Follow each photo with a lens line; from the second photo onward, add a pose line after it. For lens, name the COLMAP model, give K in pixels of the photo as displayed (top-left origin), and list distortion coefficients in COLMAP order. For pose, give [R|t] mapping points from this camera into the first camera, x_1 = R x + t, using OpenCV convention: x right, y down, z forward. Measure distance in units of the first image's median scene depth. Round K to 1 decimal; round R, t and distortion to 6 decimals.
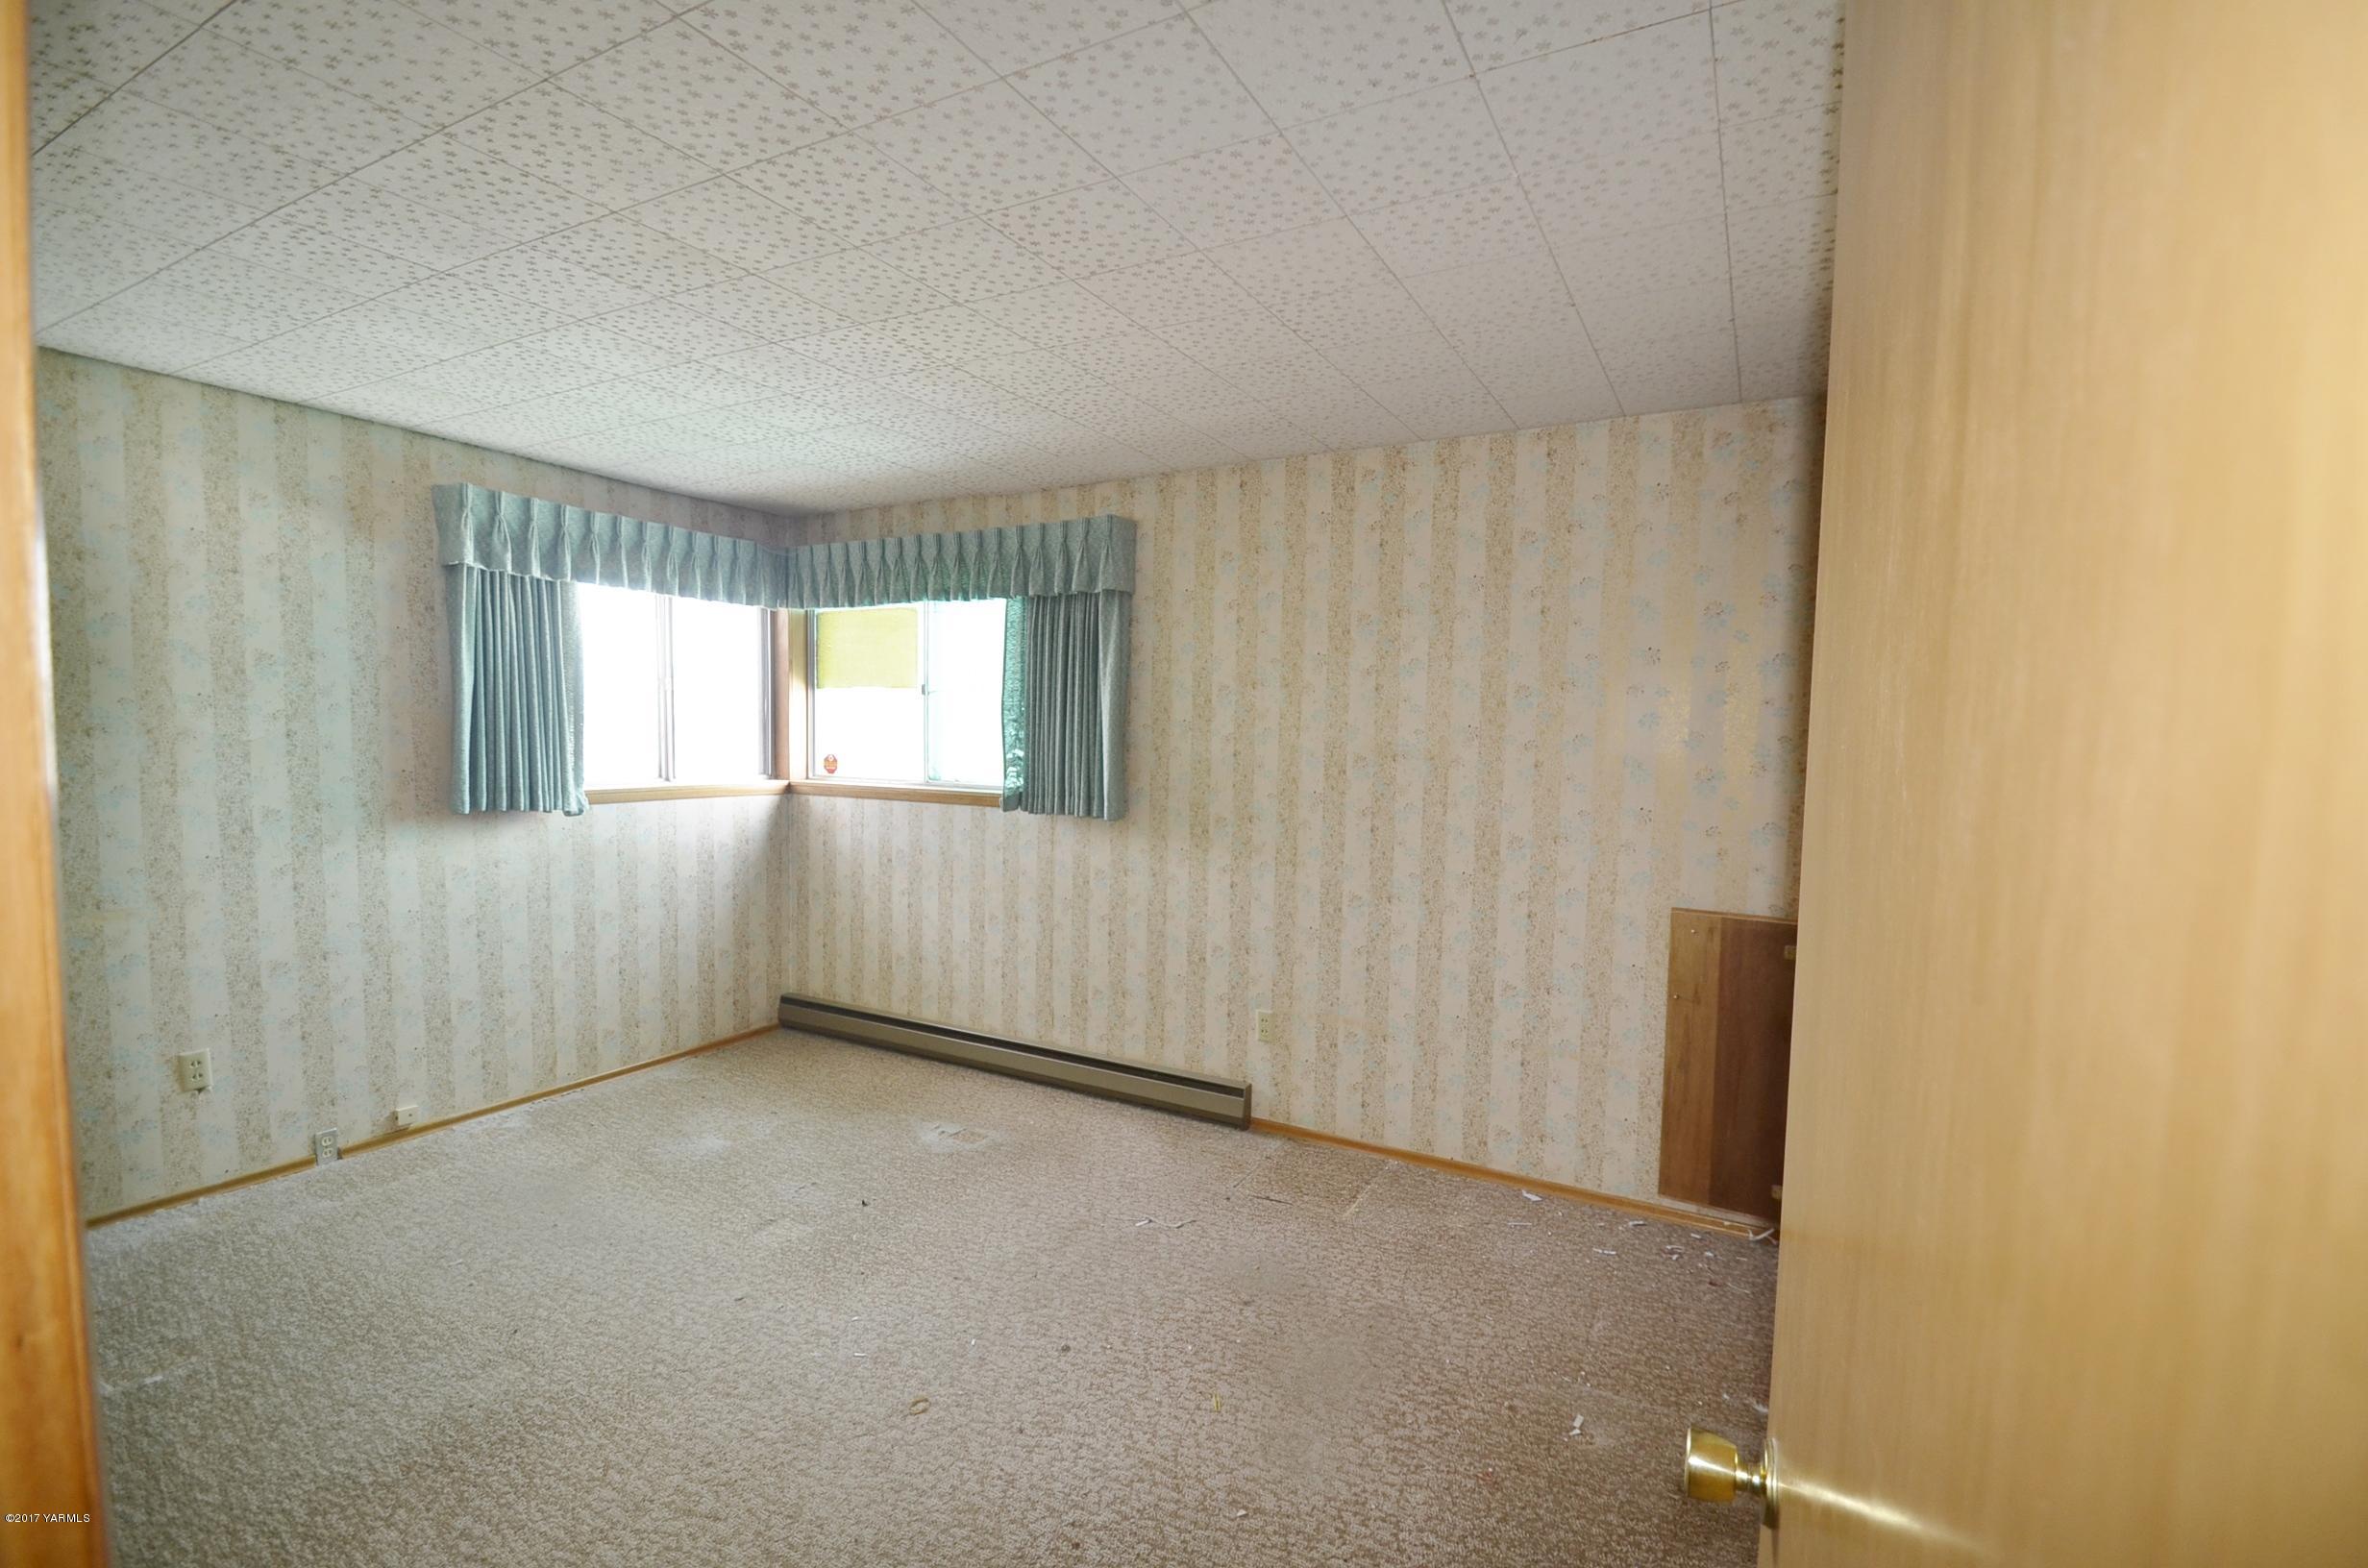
lens RADIAL K [[1040.3, 0, 1183.9], [0, 1040.3, 793.8], [0, 0, 1]] dist [0.012381, -0.016524]
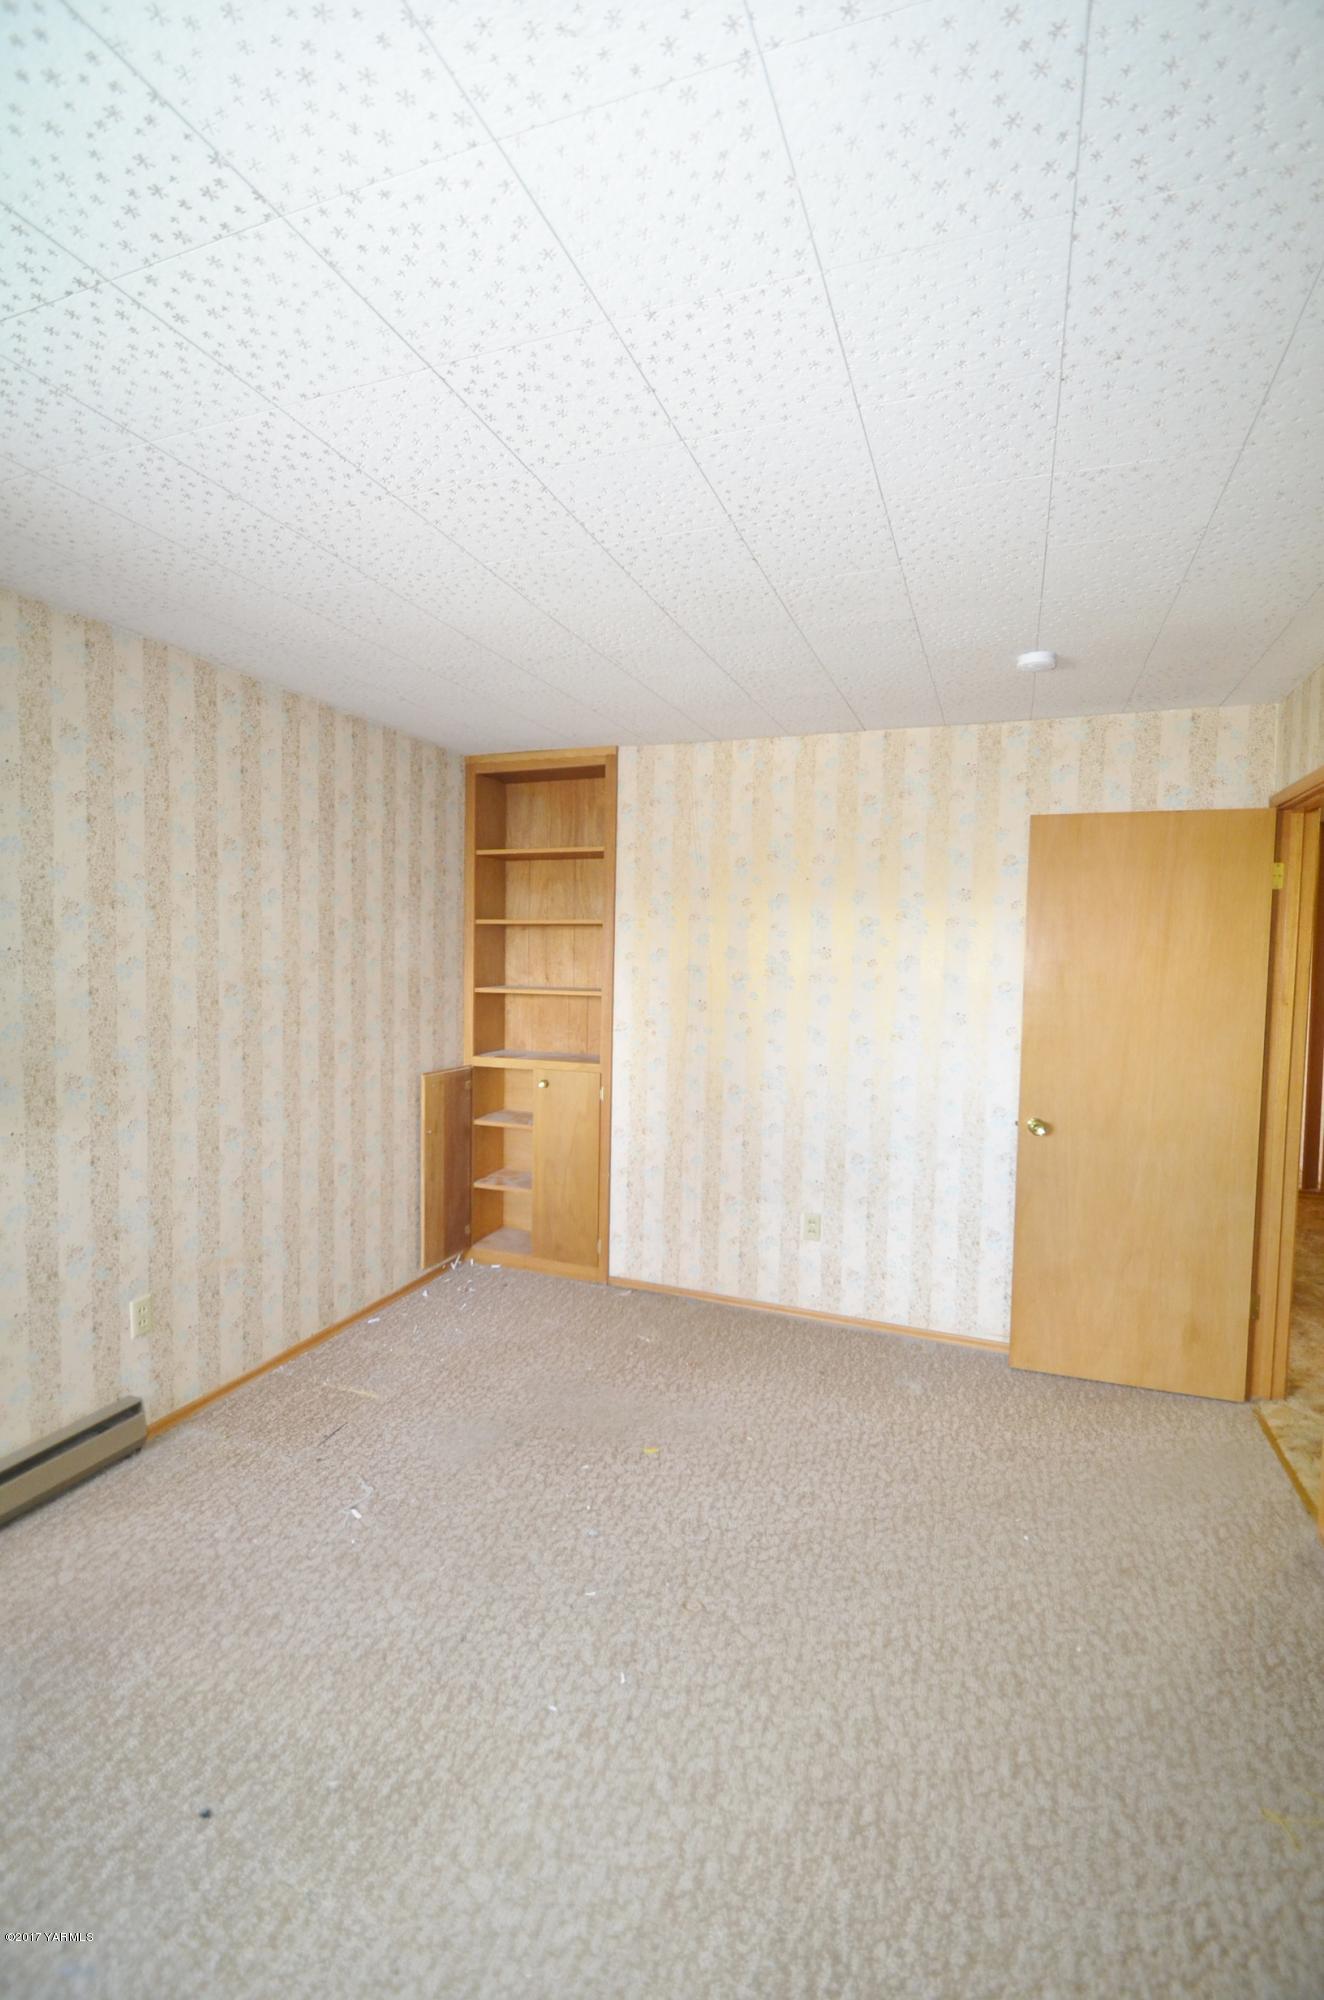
lens RADIAL K [[878.7, 0, 662.0], [0, 878.7, 995.9], [0, 0, 1]] dist [0.012381, -0.016524]
pose [[-0.125365, -0.068589, 0.989737, -0.691541], [0.053257, 0.995704, 0.075748, -0.065835], [-0.990680, 0.062207, -0.121173, 0.698663]]
